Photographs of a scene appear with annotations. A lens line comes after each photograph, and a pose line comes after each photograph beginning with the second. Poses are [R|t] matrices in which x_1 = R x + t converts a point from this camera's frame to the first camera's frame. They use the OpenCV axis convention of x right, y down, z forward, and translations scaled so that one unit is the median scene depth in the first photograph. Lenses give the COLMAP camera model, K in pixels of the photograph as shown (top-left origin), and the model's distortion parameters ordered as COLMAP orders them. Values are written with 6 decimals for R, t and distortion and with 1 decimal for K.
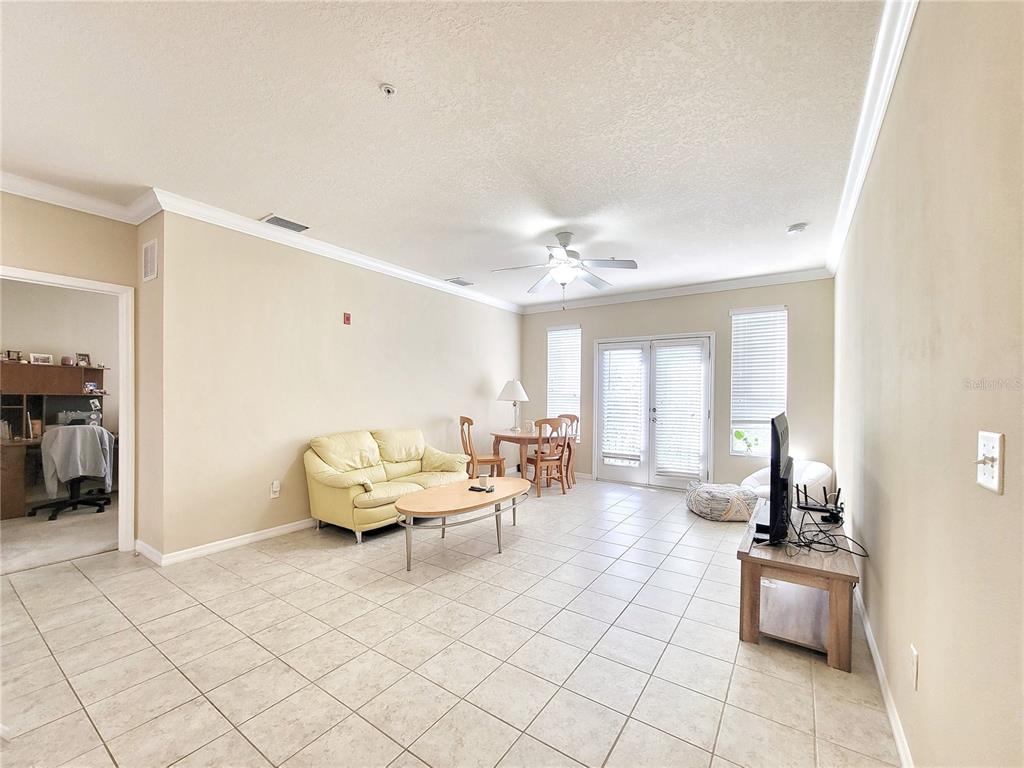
lens RADIAL K [[418.2, 0, 512.6], [0, 418.2, 399.1], [0, 0, 1]] dist [0.001024, 0.000153]
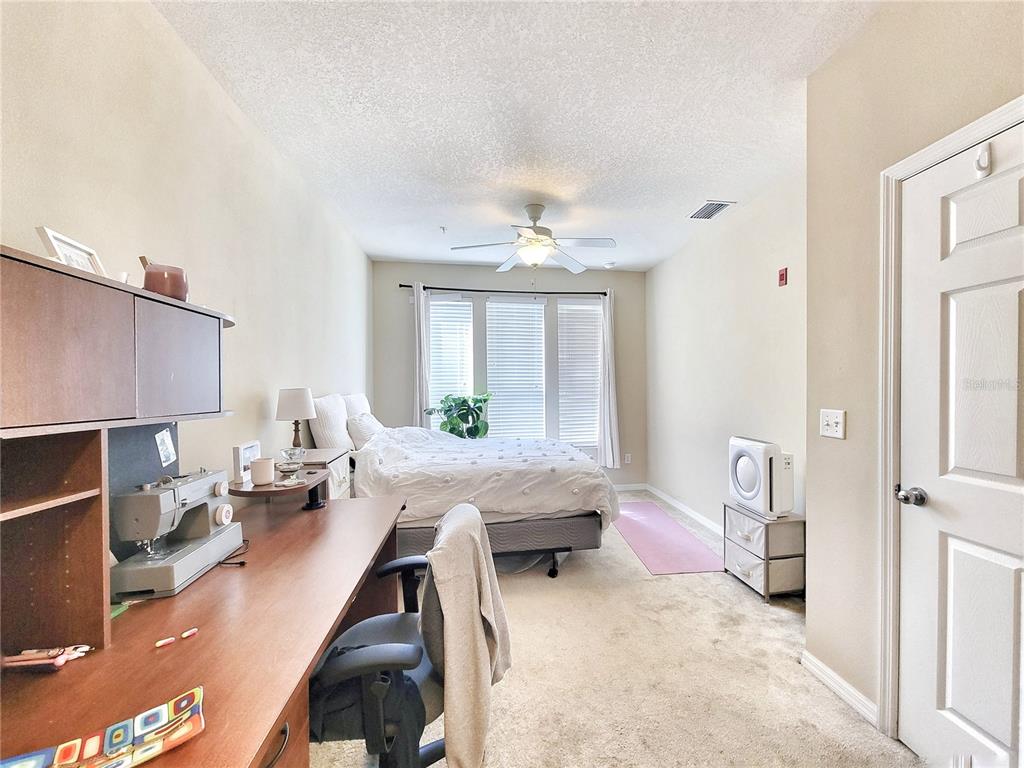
lens RADIAL K [[432.4, 0, 535.6], [0, 432.4, 386.5], [0, 0, 1]] dist [-0.000707, -0.000023]
pose [[0.730300, -0.018043, 0.682889, -1.282578], [0.016895, 0.999822, 0.008349, -0.034504], [-0.682918, 0.005440, 0.730475, 0.769939]]
